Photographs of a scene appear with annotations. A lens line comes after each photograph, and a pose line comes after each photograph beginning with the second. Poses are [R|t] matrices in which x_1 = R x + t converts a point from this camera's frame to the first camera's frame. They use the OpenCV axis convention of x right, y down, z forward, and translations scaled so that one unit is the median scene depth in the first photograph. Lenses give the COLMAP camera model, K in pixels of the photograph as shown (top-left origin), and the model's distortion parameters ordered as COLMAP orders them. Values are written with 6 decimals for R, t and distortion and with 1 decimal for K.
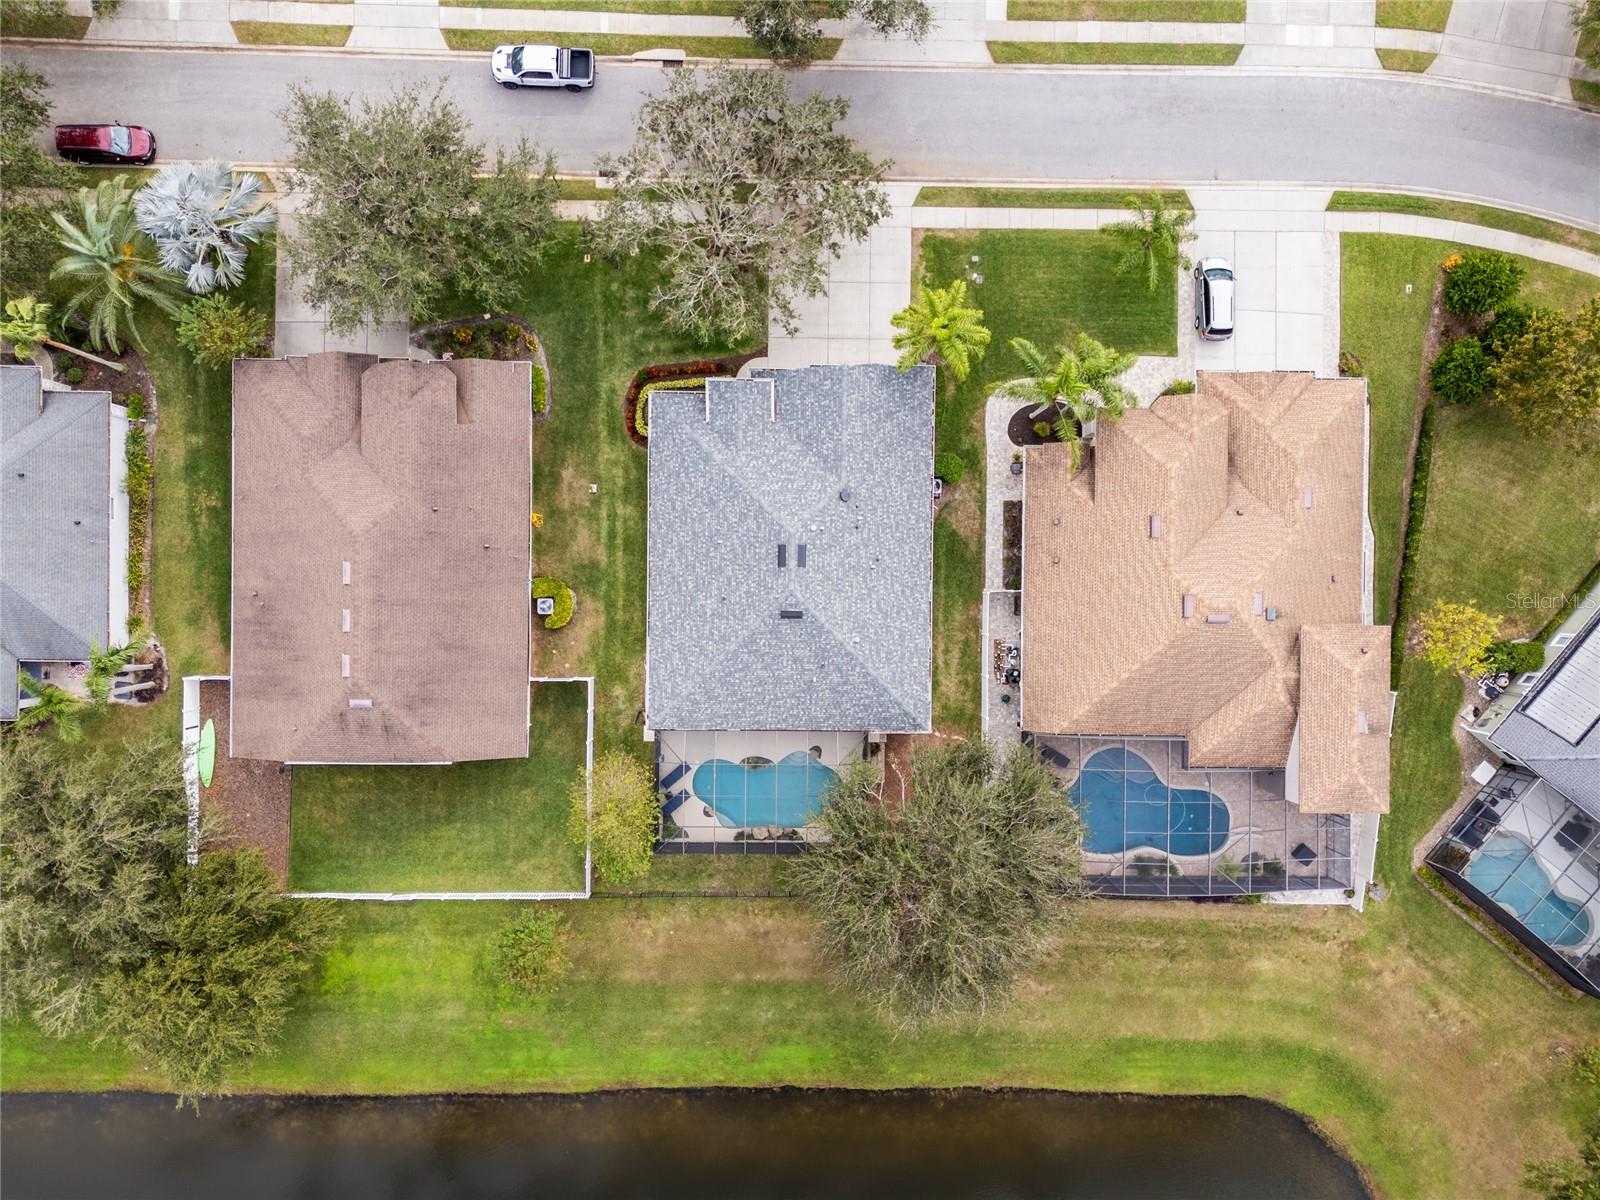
lens RADIAL K [[1172.5, 0, 800.0], [0, 1172.5, 600.0], [0, 0, 1]] dist [0.069326, -0.043746]
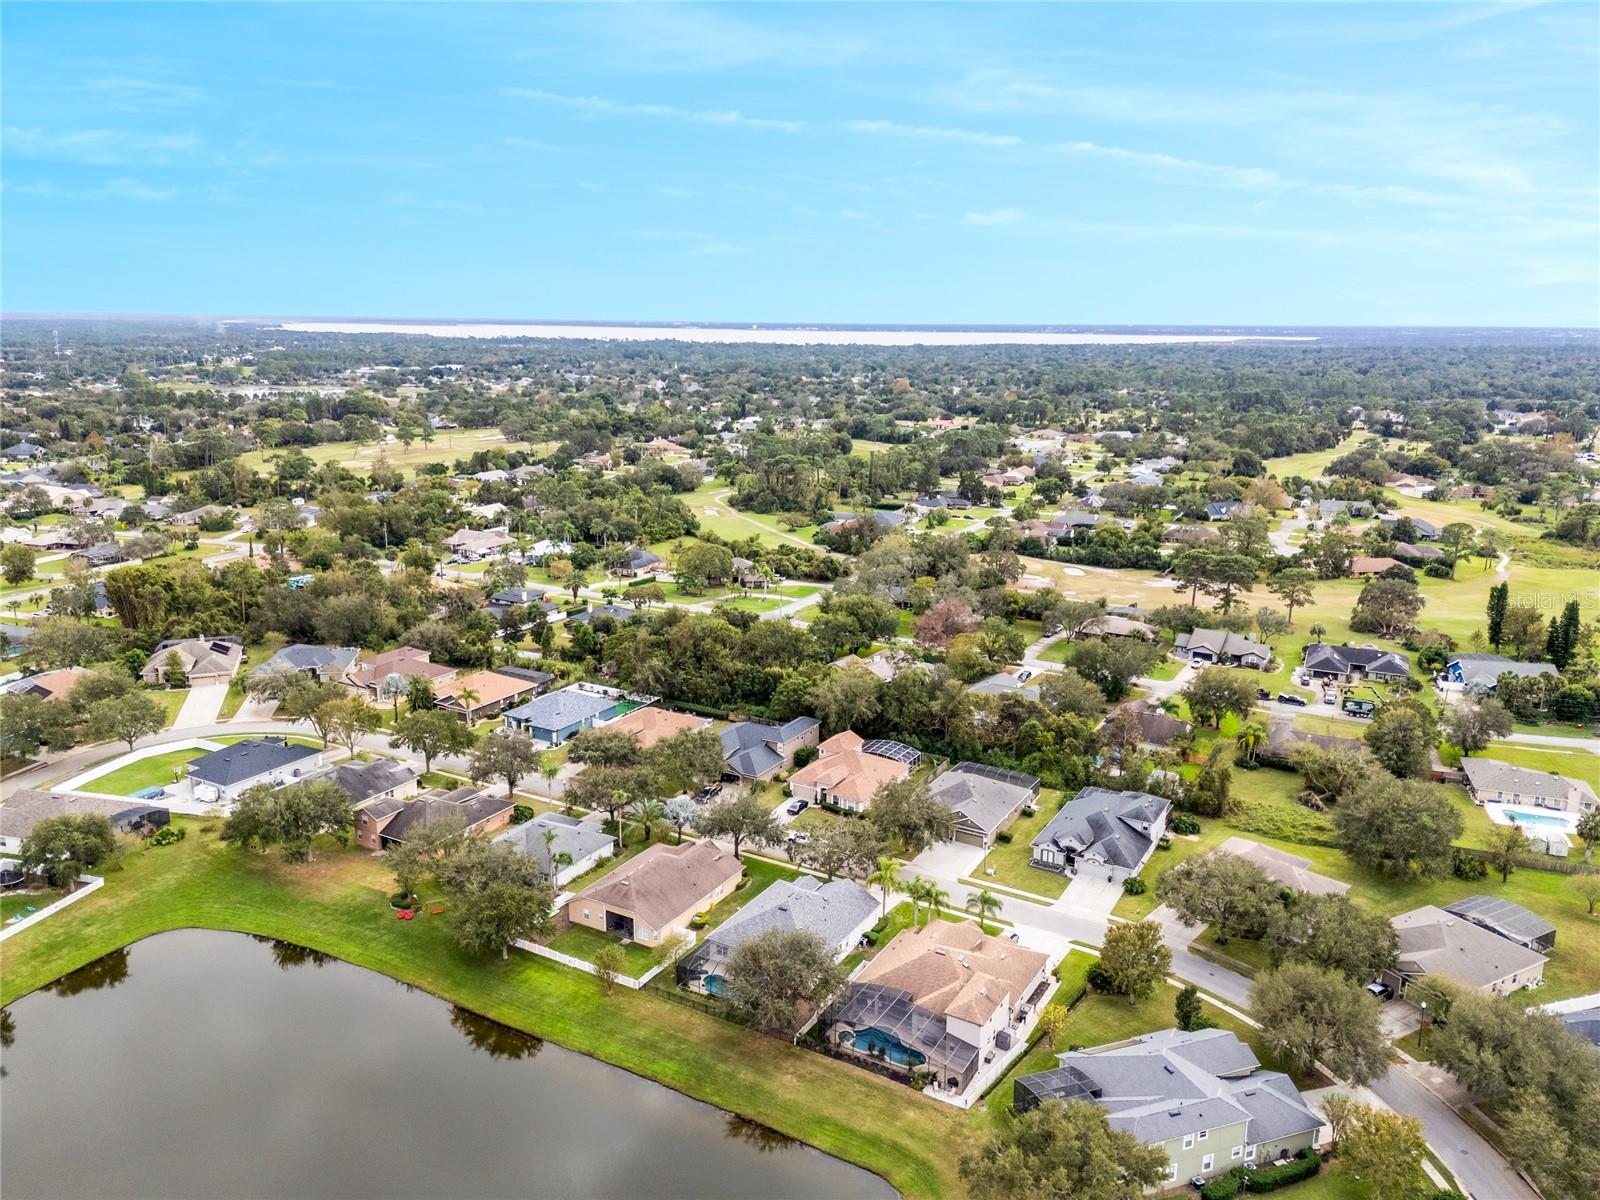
lens RADIAL K [[1172.5, 0, 800.0], [0, 1172.5, 600.0], [0, 0, 1]] dist [0.069326, -0.043746]
pose [[0.871949, 0.104987, -0.478208, 1.045791], [-0.489586, 0.193683, -0.850172, 1.813415], [0.003363, 0.975430, 0.220282, -0.174715]]
